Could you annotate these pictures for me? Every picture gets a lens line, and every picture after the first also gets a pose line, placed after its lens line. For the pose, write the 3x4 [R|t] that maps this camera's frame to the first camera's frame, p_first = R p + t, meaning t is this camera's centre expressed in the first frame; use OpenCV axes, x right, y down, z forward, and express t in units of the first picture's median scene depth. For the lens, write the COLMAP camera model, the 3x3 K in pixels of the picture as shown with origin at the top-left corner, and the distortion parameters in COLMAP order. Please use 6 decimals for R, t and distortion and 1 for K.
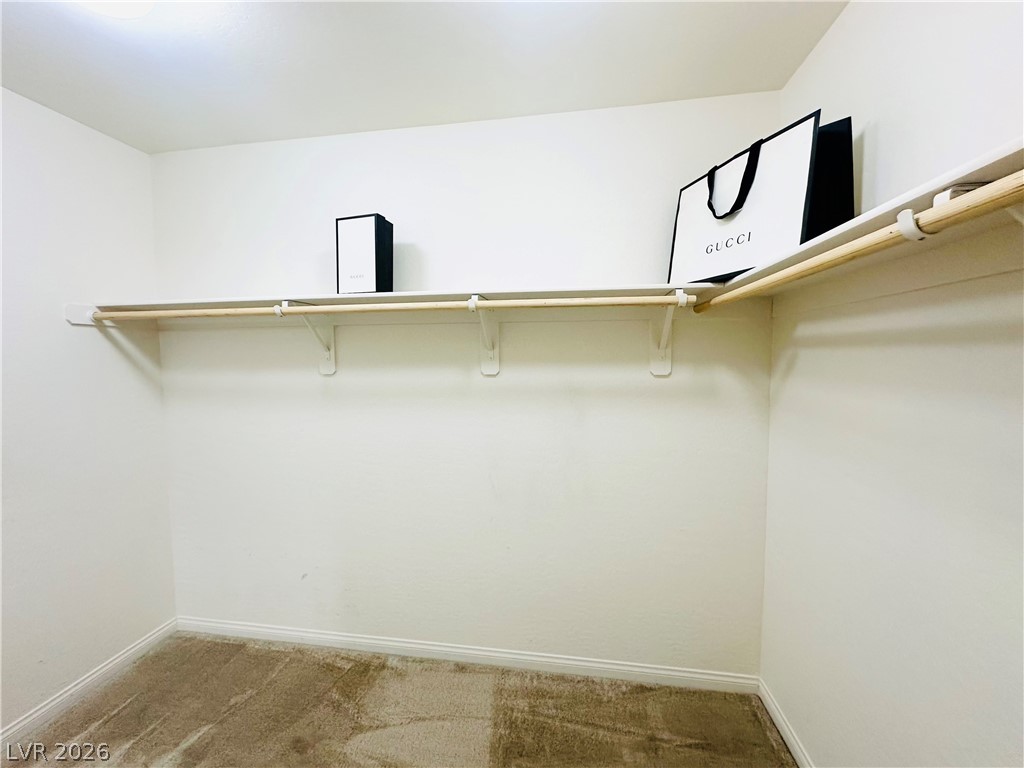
lens RADIAL K [[408.7, 0, 512.1], [0, 408.7, 384.9], [0, 0, 1]] dist [-0.003389, 0.000155]
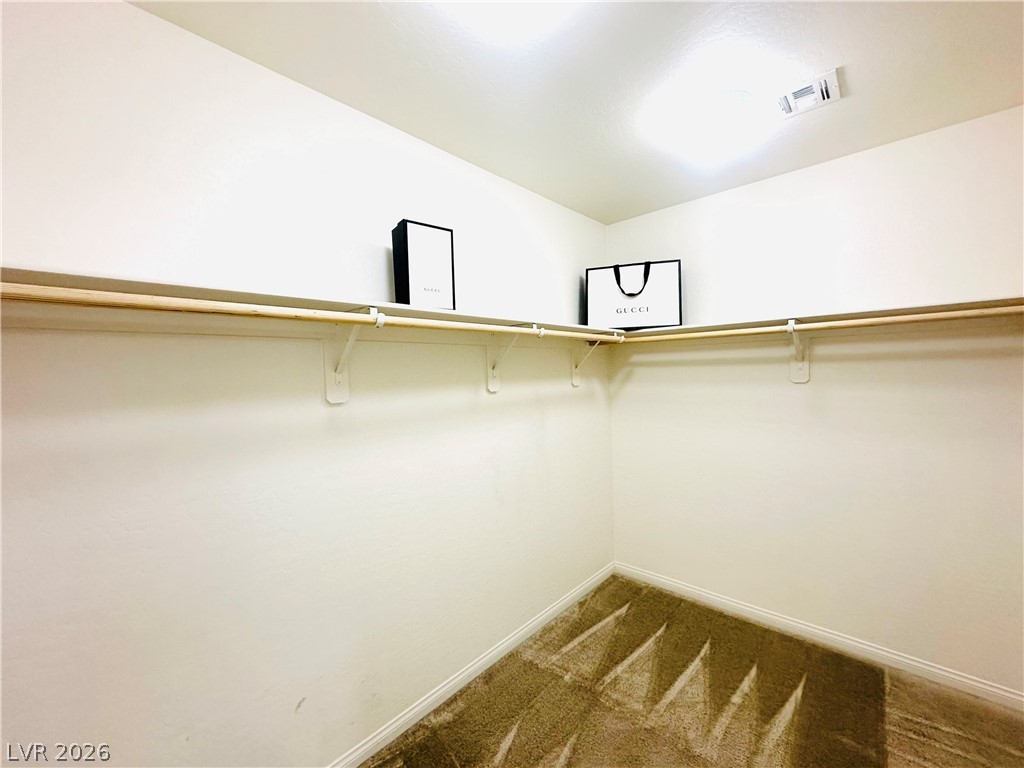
lens RADIAL K [[408.7, 0, 512.2], [0, 408.7, 381.5], [0, 0, 1]] dist [-0.003389, 0.000155]
pose [[0.562634, -0.030303, 0.826151, -0.990614], [0.072140, 0.997316, -0.012548, -0.035466], [-0.823553, 0.066659, 0.563310, 0.340989]]
